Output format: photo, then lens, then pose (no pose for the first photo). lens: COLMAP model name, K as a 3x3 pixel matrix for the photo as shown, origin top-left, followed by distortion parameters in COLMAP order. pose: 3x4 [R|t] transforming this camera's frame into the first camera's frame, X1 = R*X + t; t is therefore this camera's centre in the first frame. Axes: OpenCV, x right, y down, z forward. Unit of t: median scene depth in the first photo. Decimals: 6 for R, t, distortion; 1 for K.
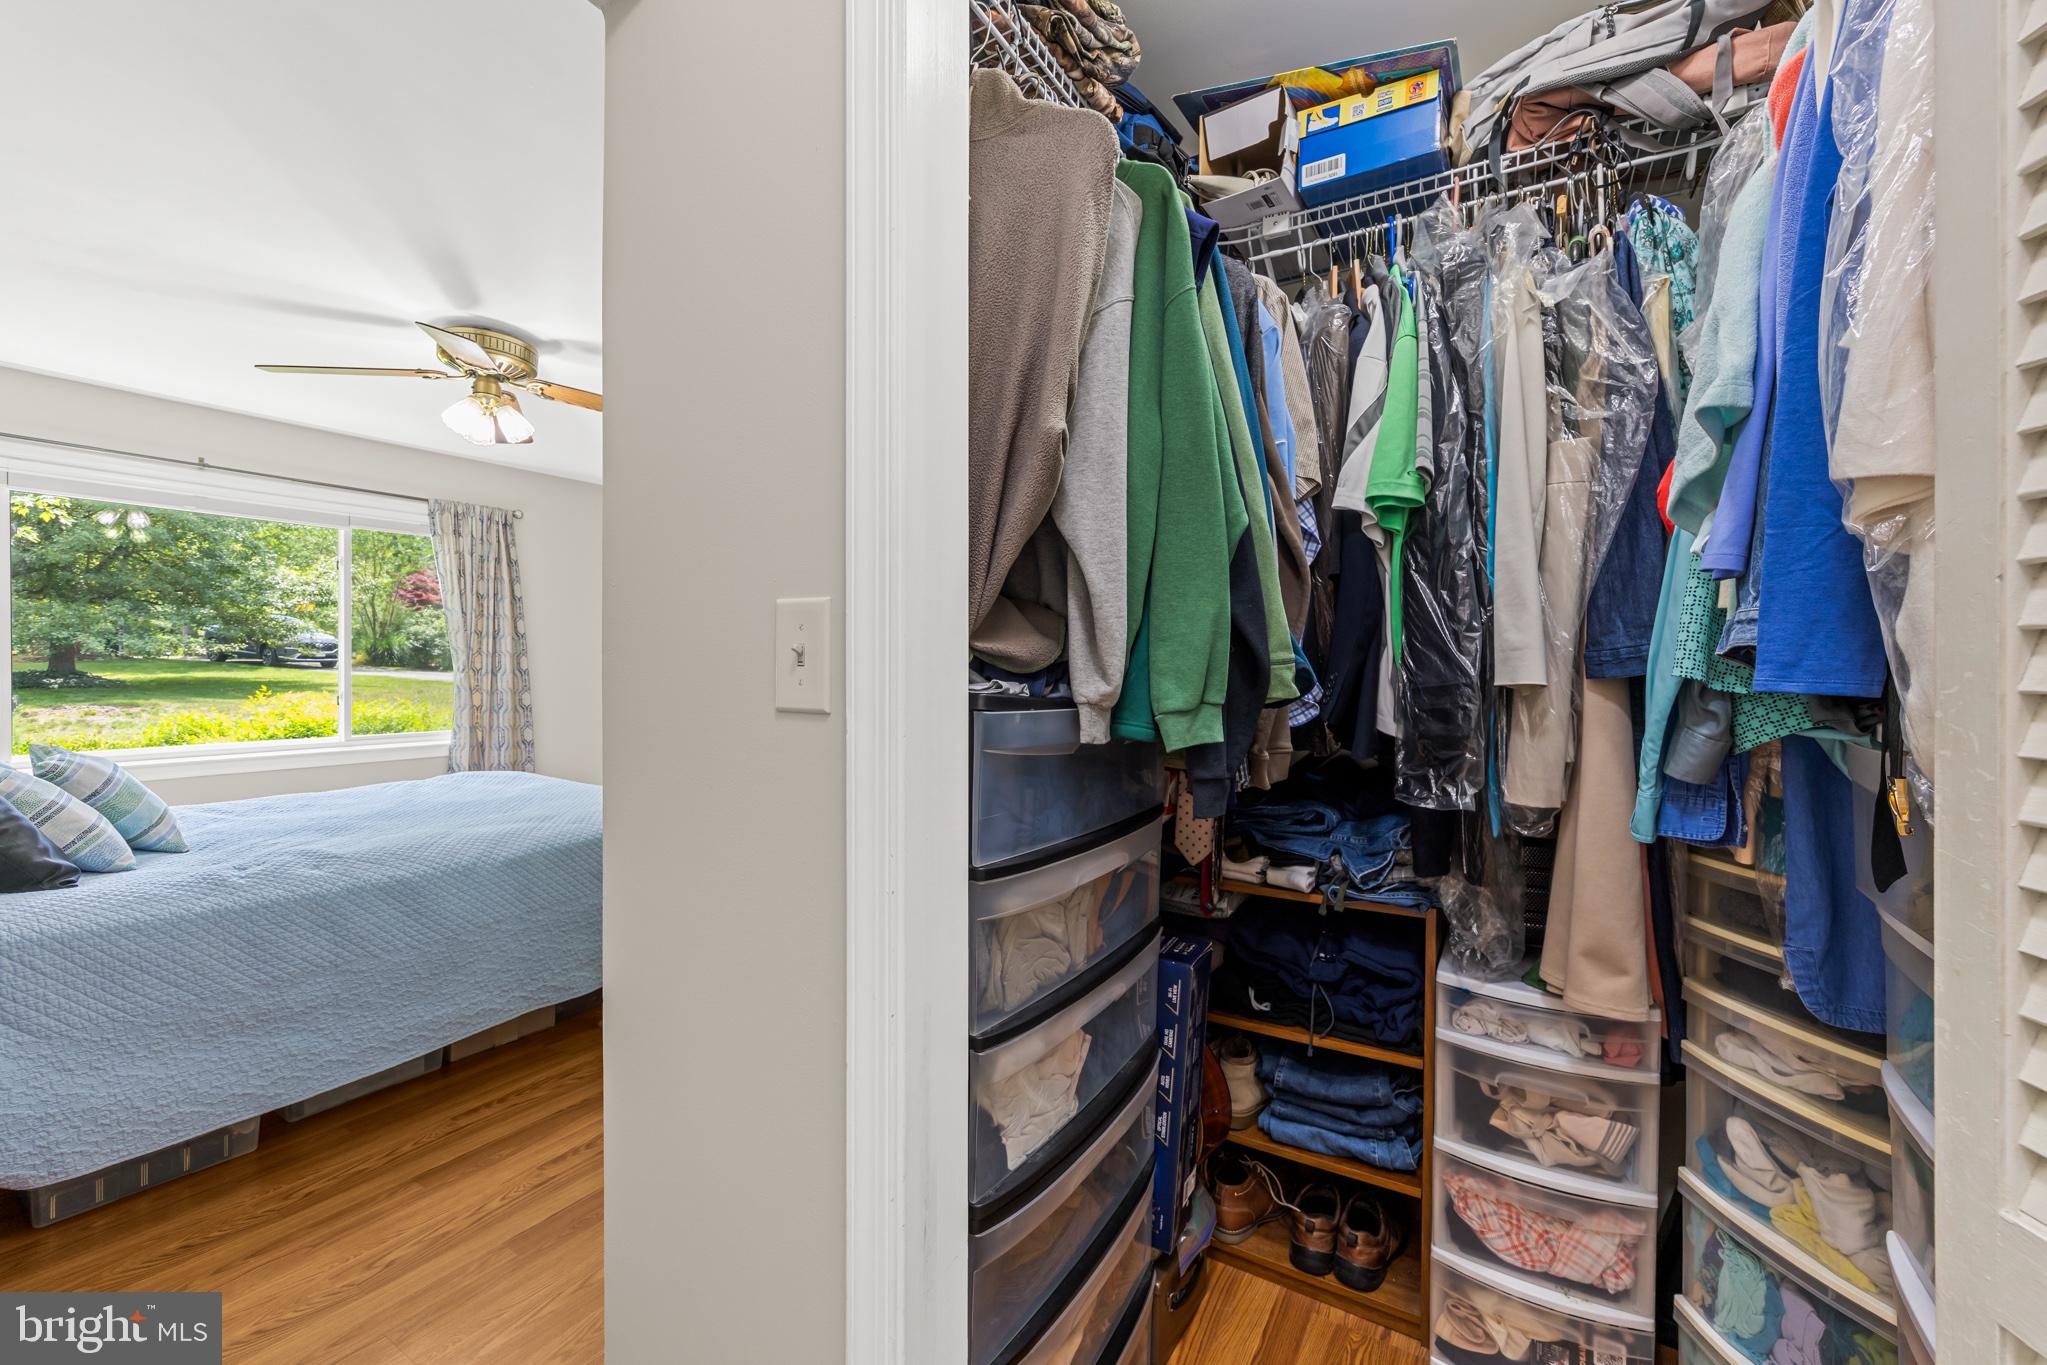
lens RADIAL K [[824.7, 0, 1025.8], [0, 824.7, 671.8], [0, 0, 1]] dist [-0.004336, -0.000017]
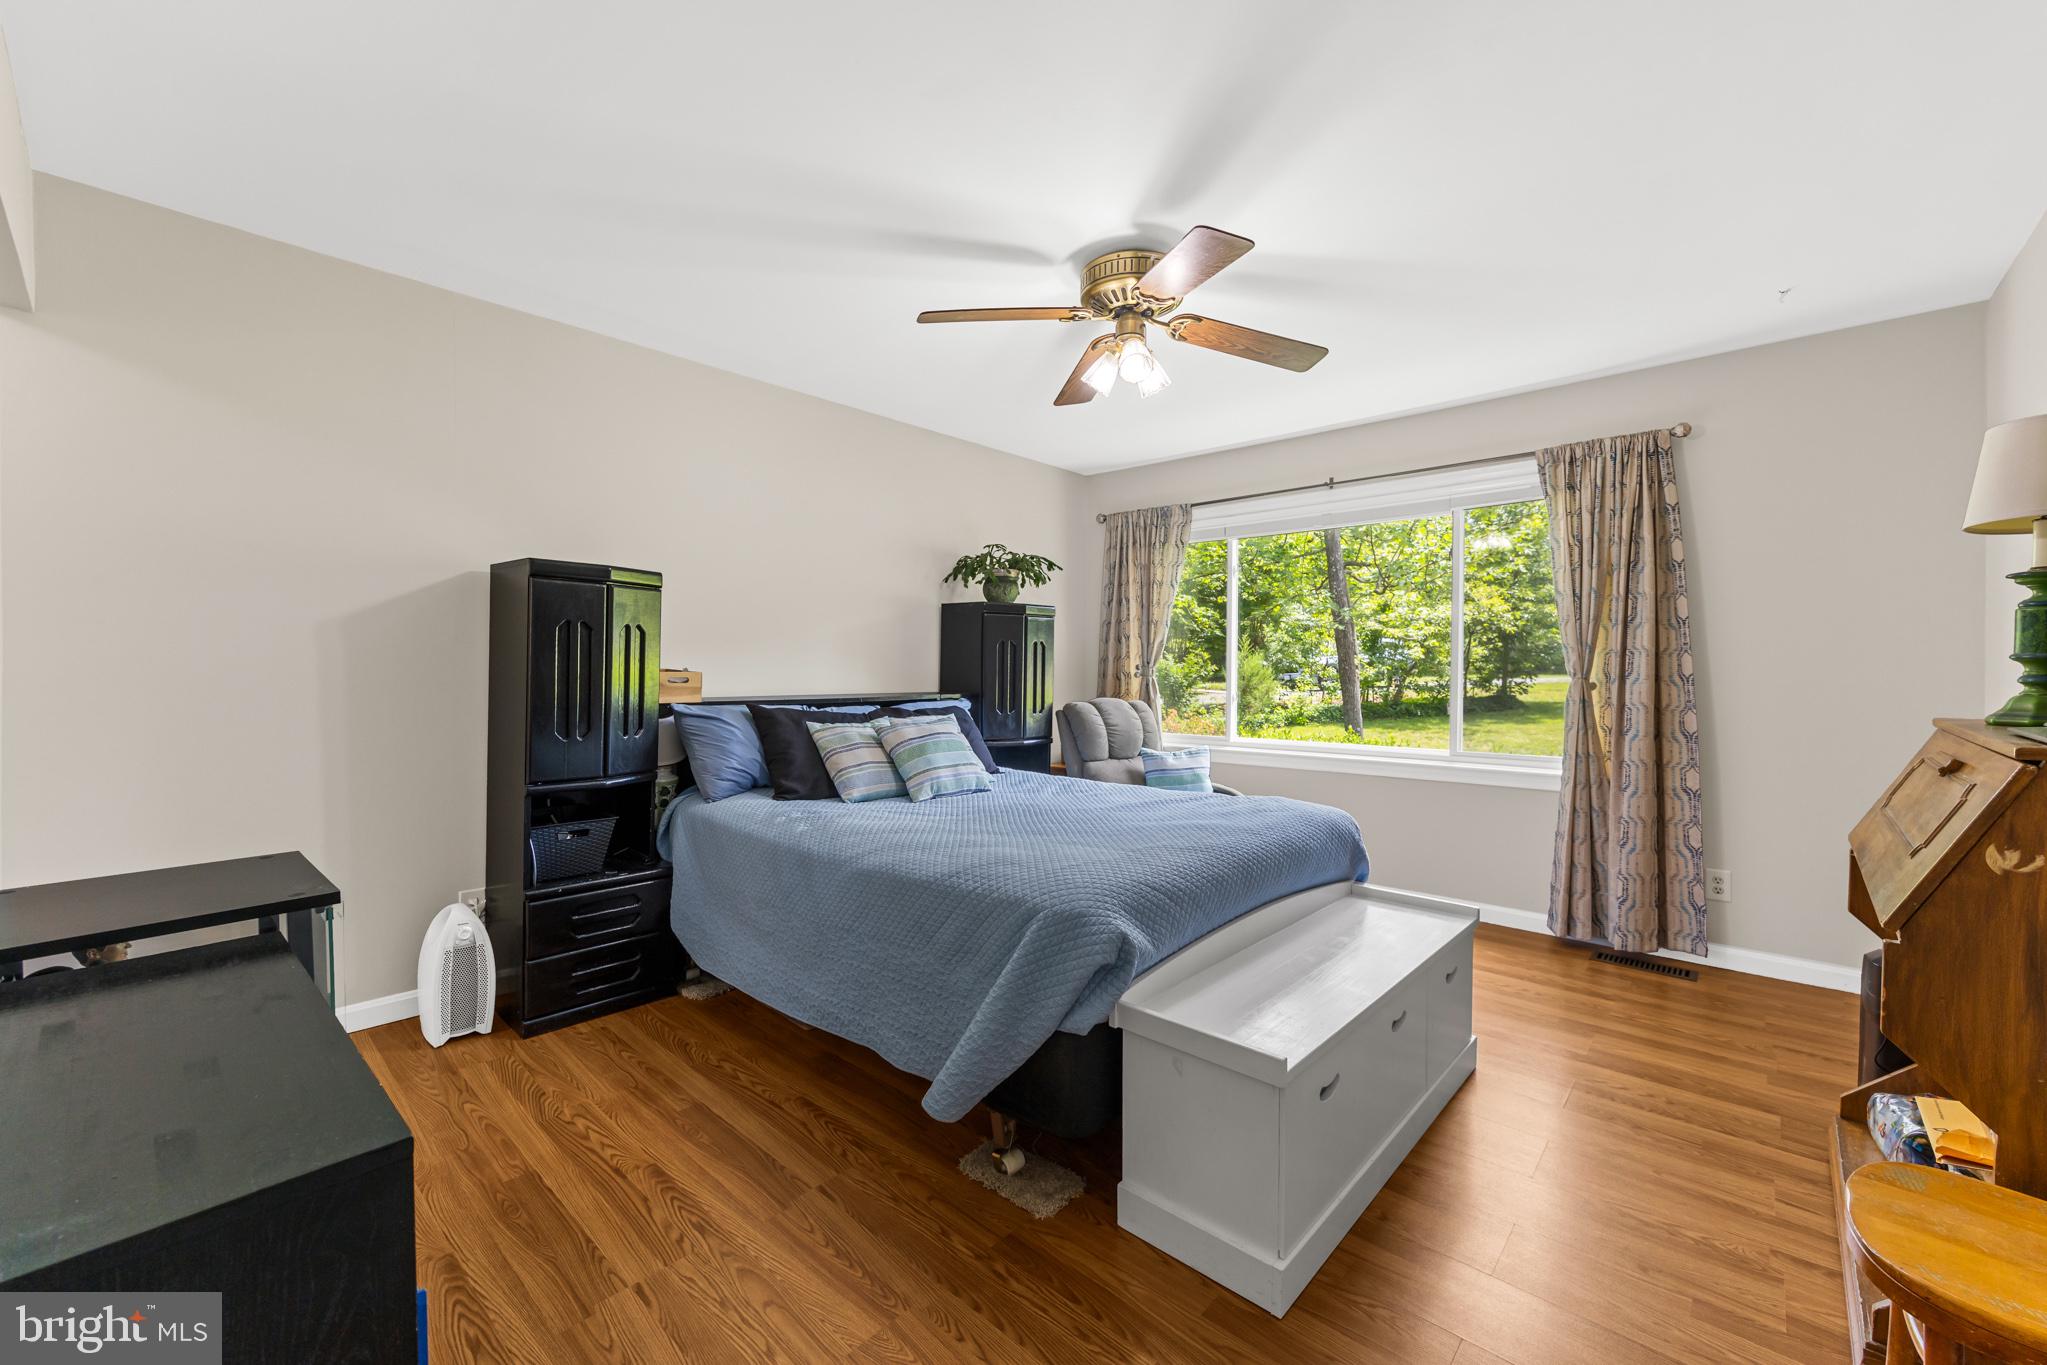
lens RADIAL K [[824.7, 0, 1025.9], [0, 824.7, 674.4], [0, 0, 1]] dist [-0.004336, -0.000017]
pose [[-0.197520, -0.003178, -0.980294, 0.143186], [-0.013613, 0.999907, -0.000499, 0.005794], [0.980204, 0.013246, -0.197545, 0.815110]]
